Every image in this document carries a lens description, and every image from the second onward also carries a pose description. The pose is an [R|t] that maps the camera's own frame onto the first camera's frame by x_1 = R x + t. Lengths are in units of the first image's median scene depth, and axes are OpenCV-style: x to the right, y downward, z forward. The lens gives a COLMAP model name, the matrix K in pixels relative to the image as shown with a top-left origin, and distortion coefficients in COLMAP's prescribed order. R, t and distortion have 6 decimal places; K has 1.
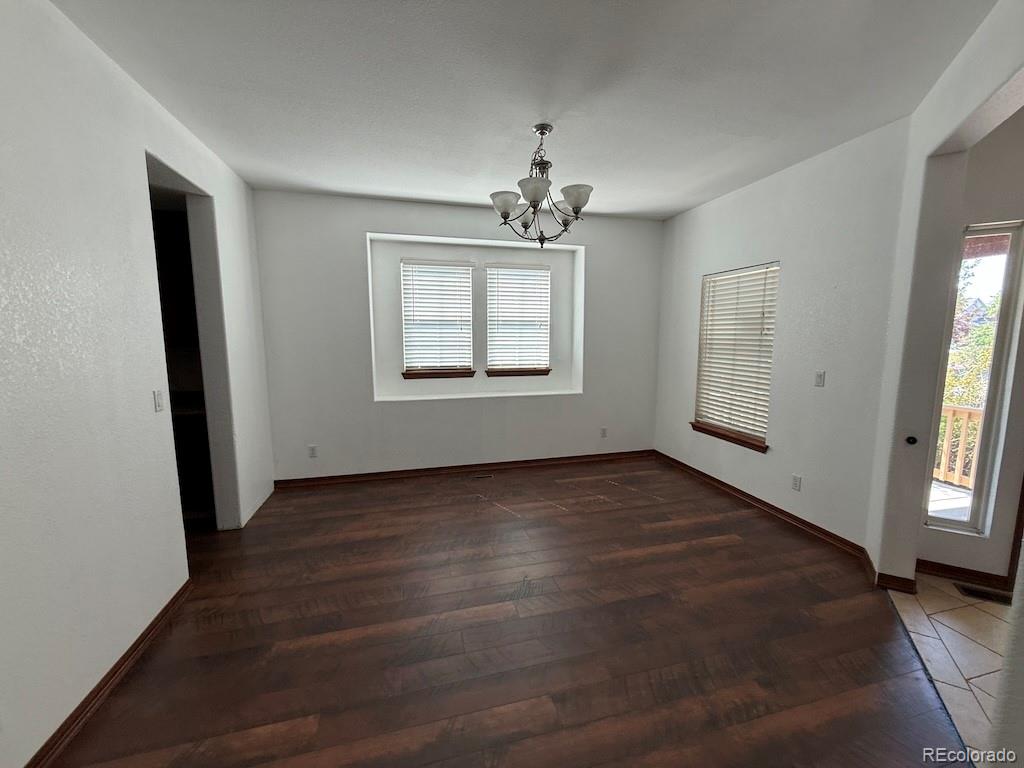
lens RADIAL K [[408.6, 0, 515.9], [0, 408.6, 382.4], [0, 0, 1]] dist [-0.002017, 0.000186]
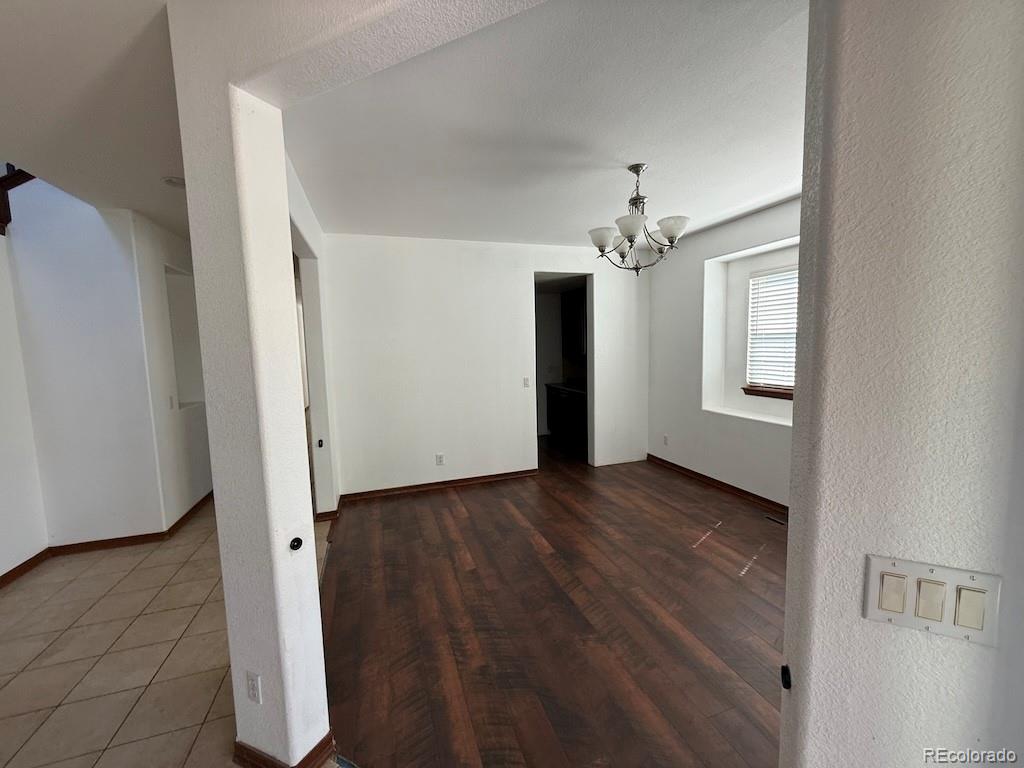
lens RADIAL K [[408.6, 0, 515.7], [0, 408.6, 385.0], [0, 0, 1]] dist [-0.002017, 0.000186]
pose [[0.073413, 0.096603, -0.992612, 0.836964], [-0.095501, 0.991405, 0.089422, -0.083121], [0.992719, 0.088231, 0.082007, 0.461304]]
